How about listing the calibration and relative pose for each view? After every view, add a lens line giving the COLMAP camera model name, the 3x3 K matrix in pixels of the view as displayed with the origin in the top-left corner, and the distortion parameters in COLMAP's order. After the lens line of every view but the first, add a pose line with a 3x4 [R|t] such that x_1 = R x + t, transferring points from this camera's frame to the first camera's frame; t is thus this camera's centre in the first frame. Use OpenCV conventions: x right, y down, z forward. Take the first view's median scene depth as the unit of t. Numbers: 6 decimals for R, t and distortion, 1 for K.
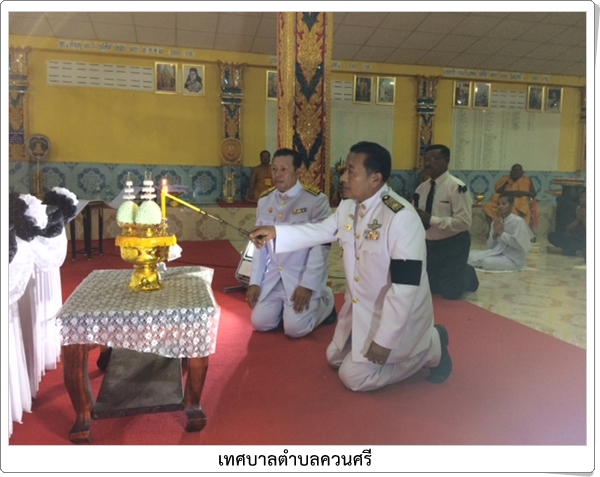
lens RADIAL K [[492.5, 0, 304.9], [0, 492.5, 226.3], [0, 0, 1]] dist [0.097666, -0.154679]
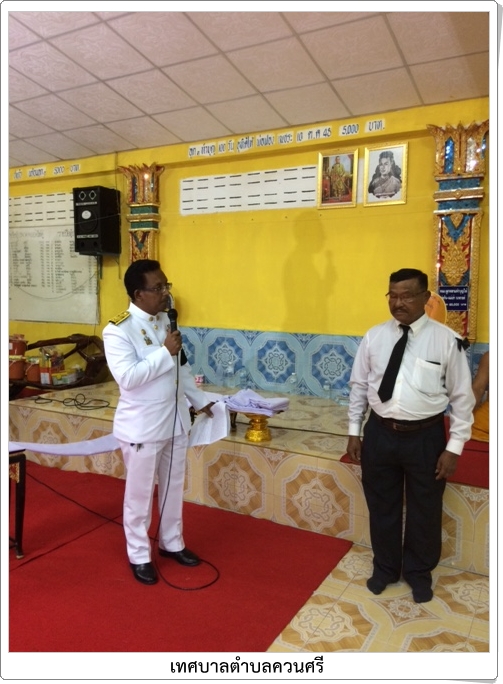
lens RADIAL K [[544.8, 0, 251.8], [0, 544.8, 335.5], [0, 0, 1]] dist [0.059809, -0.047522]
pose [[0.721323, 0.046968, -0.691004, 0.079448], [-0.075573, 0.997078, -0.011117, -0.111299], [0.688463, 0.060240, 0.722765, 0.506017]]
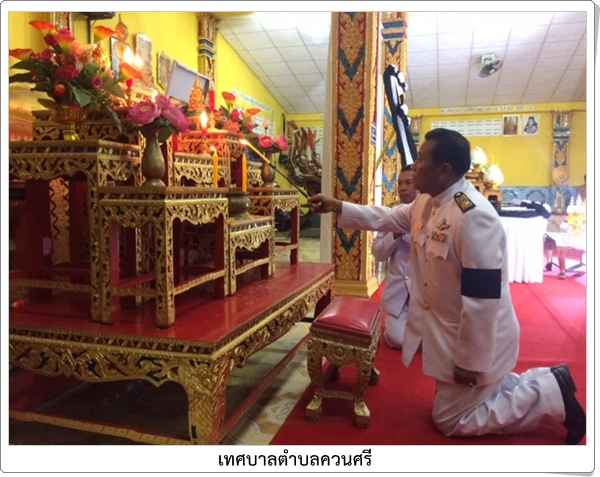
lens RADIAL K [[492.5, 0, 291.5], [0, 492.5, 220.9], [0, 0, 1]] dist [0.097666, -0.154679]
pose [[0.853026, 0.024257, -0.521305, -0.059924], [-0.046438, 0.998485, -0.029527, 0.047094], [0.519799, 0.049396, 0.852859, -0.537280]]
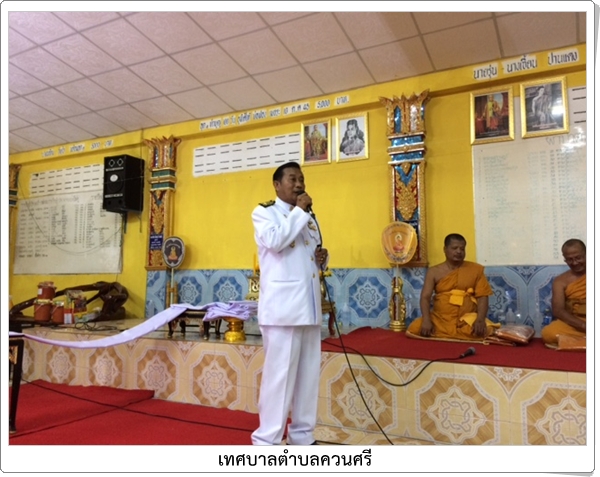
lens RADIAL K [[492.5, 0, 300.4], [0, 492.5, 227.7], [0, 0, 1]] dist [0.097666, -0.154679]
pose [[0.737617, -0.090067, -0.669185, 0.148442], [-0.064041, 0.977264, -0.202122, -0.045099], [0.672175, 0.191944, 0.715079, 0.521730]]
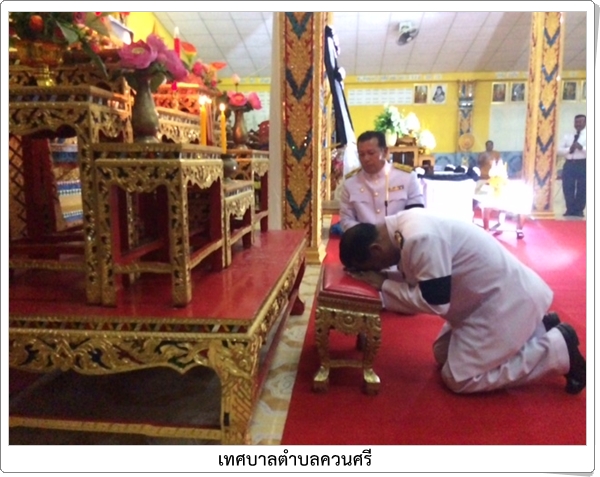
lens RADIAL K [[492.5, 0, 294.3], [0, 492.5, 223.0], [0, 0, 1]] dist [0.097666, -0.154679]
pose [[0.937211, 0.030020, -0.347468, -0.103219], [-0.020782, 0.999325, 0.030284, 0.050502], [0.348143, -0.021162, 0.937203, -0.539731]]
